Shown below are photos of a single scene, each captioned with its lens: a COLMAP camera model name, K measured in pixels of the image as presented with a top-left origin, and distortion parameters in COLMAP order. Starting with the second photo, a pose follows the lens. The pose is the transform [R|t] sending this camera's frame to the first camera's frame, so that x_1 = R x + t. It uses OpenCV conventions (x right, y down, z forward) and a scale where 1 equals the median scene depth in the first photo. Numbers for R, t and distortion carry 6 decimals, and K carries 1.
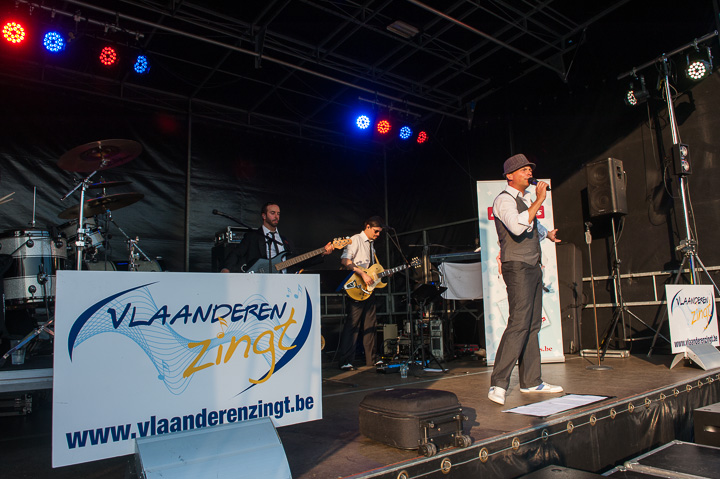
lens RADIAL K [[533.0, 0, 360.0], [0, 533.0, 239.5], [0, 0, 1]] dist [-0.044951, -0.004595]
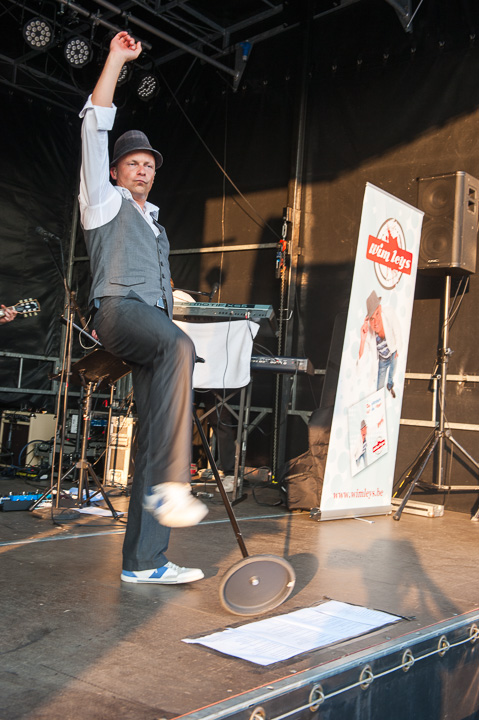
lens RADIAL K [[841.9, 0, 213.3], [0, 841.9, 323.2], [0, 0, 1]] dist [0.064644, 0.004805]
pose [[0.973317, 0.124930, 0.192474, 0.047880], [-0.135446, 0.989876, 0.042430, 0.004946], [-0.185224, -0.067368, 0.980384, 0.115525]]
